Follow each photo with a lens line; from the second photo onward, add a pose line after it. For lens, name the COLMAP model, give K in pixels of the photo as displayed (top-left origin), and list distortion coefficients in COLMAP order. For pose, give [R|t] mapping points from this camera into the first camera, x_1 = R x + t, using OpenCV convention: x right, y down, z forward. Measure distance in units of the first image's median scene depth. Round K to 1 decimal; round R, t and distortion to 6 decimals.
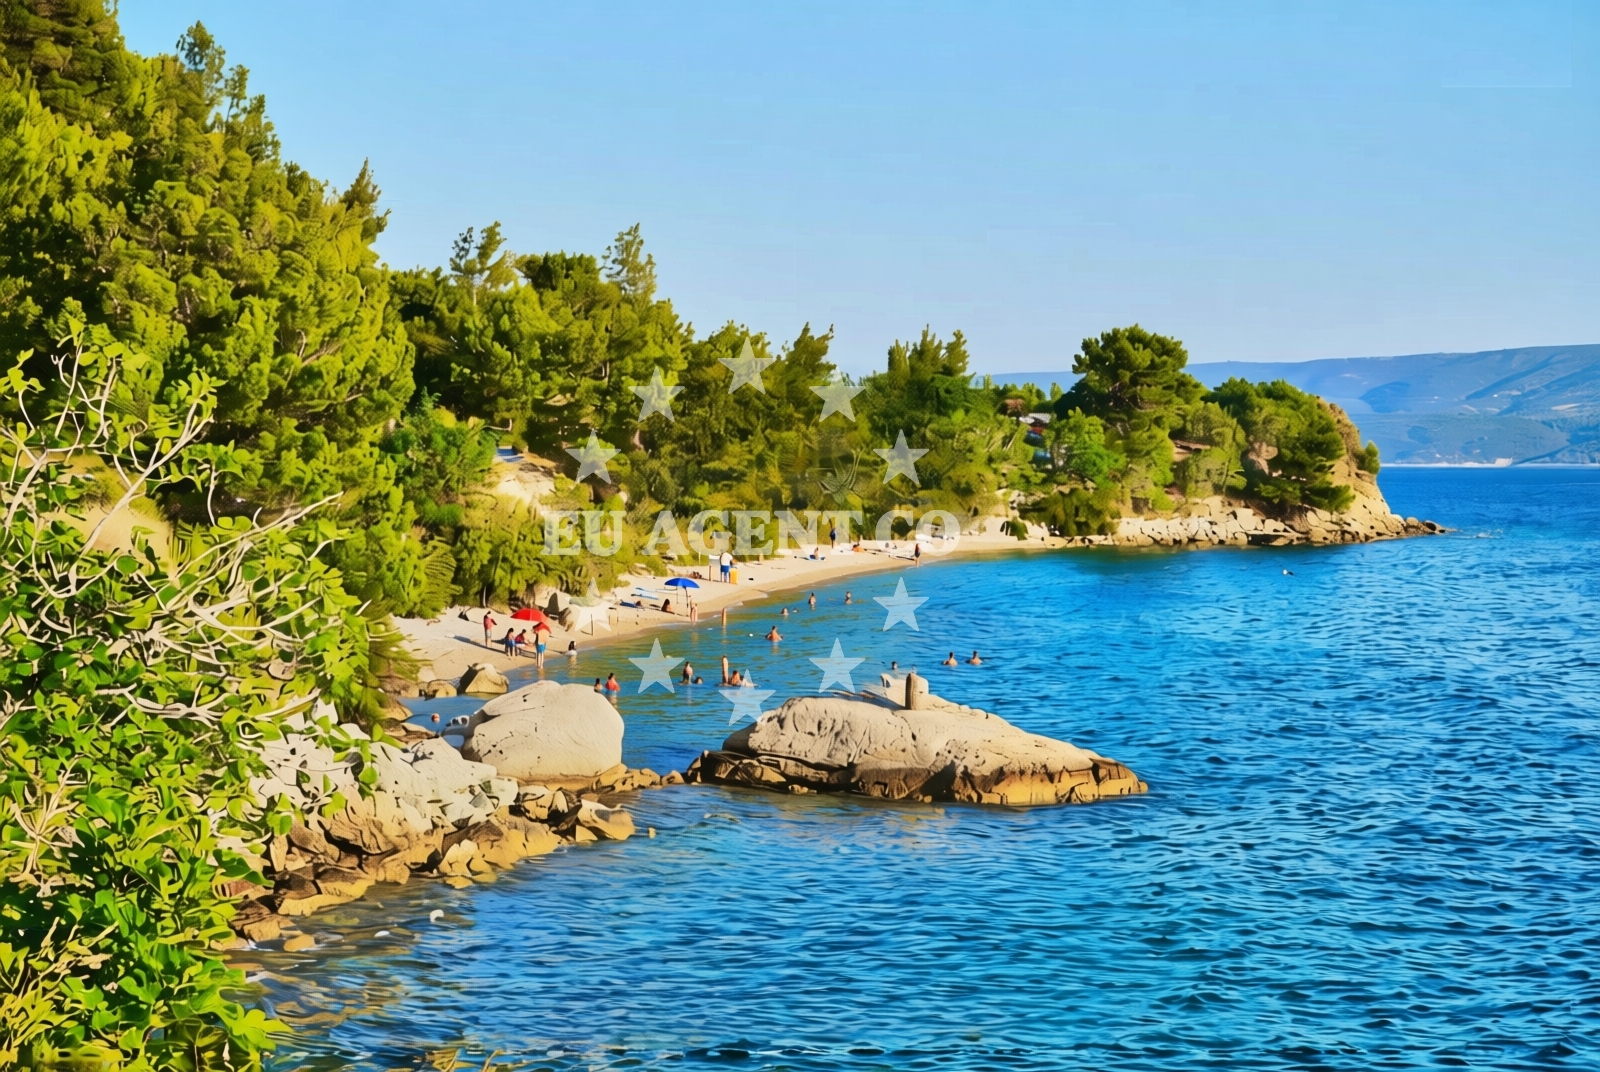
lens RADIAL K [[5247.5, 0, 800.0], [0, 5247.5, 536.0], [0, 0, 1]] dist [-1.561079, 26.651747]
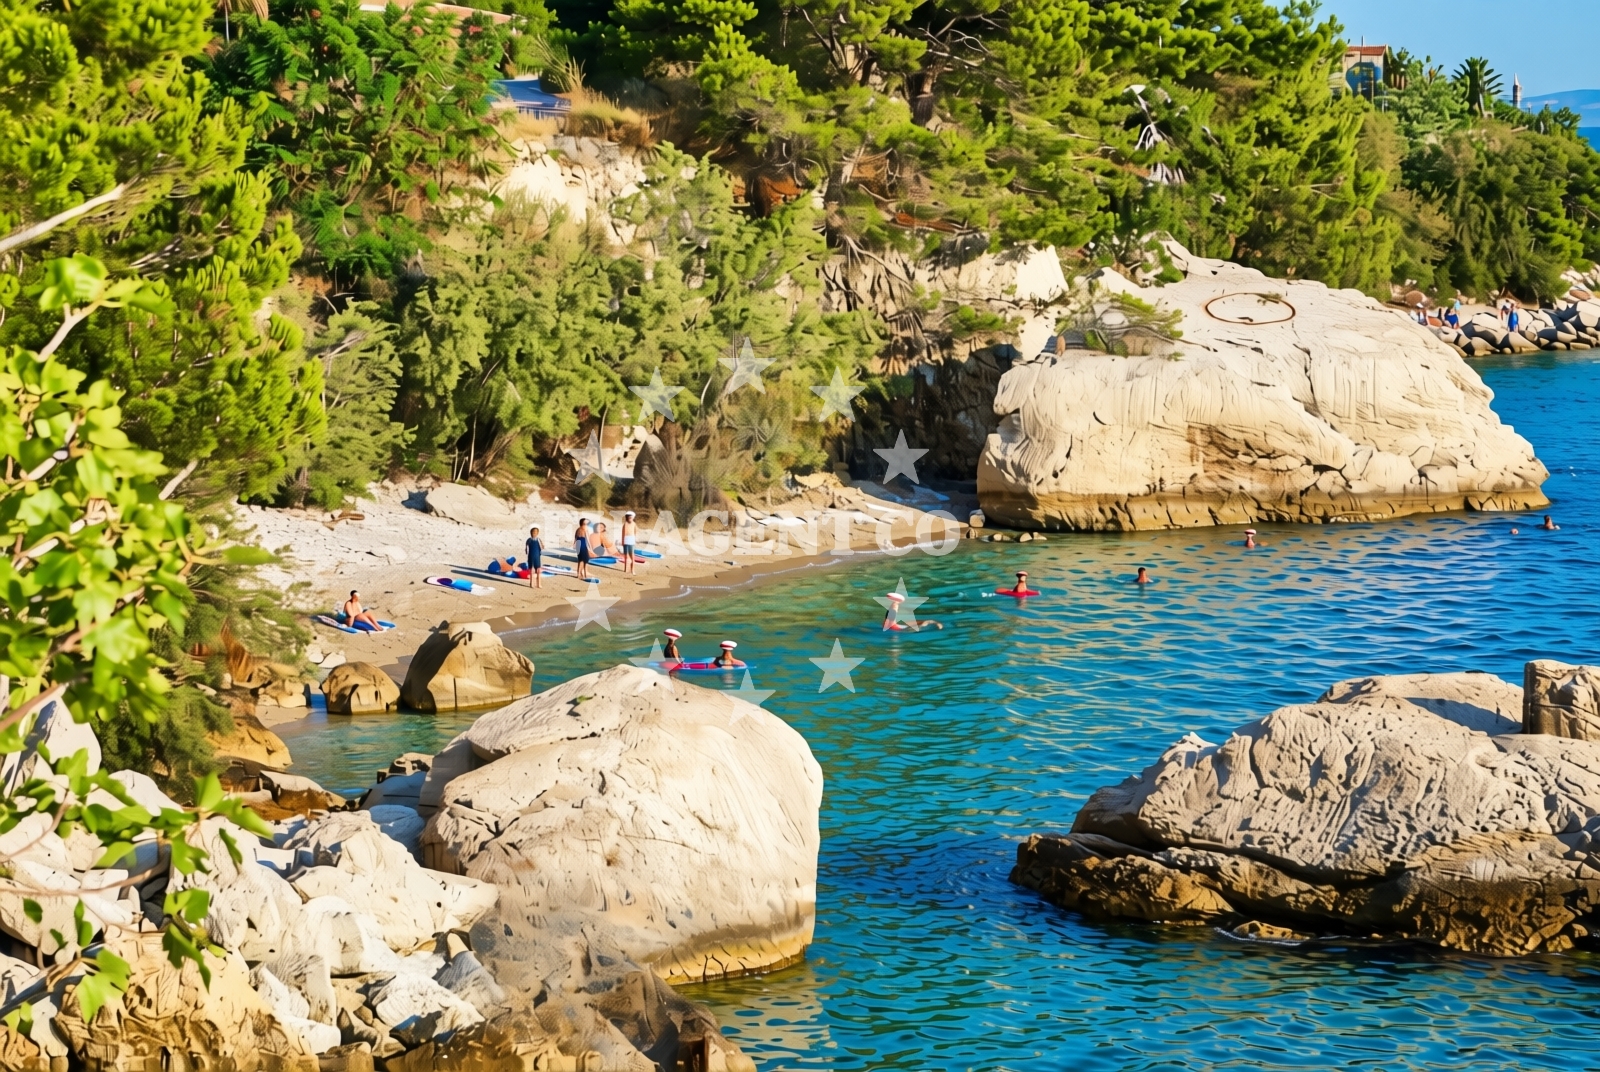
lens RADIAL K [[8457.9, 0, 800.9], [0, 8457.9, 412.7], [0, 0, 1]] dist [3.995912, 0.026470]
pose [[0.998720, 0.007212, -0.050063, -0.003197], [-0.006865, 0.999951, 0.007094, 0.003778], [0.050112, -0.006742, 0.998721, 0.352404]]
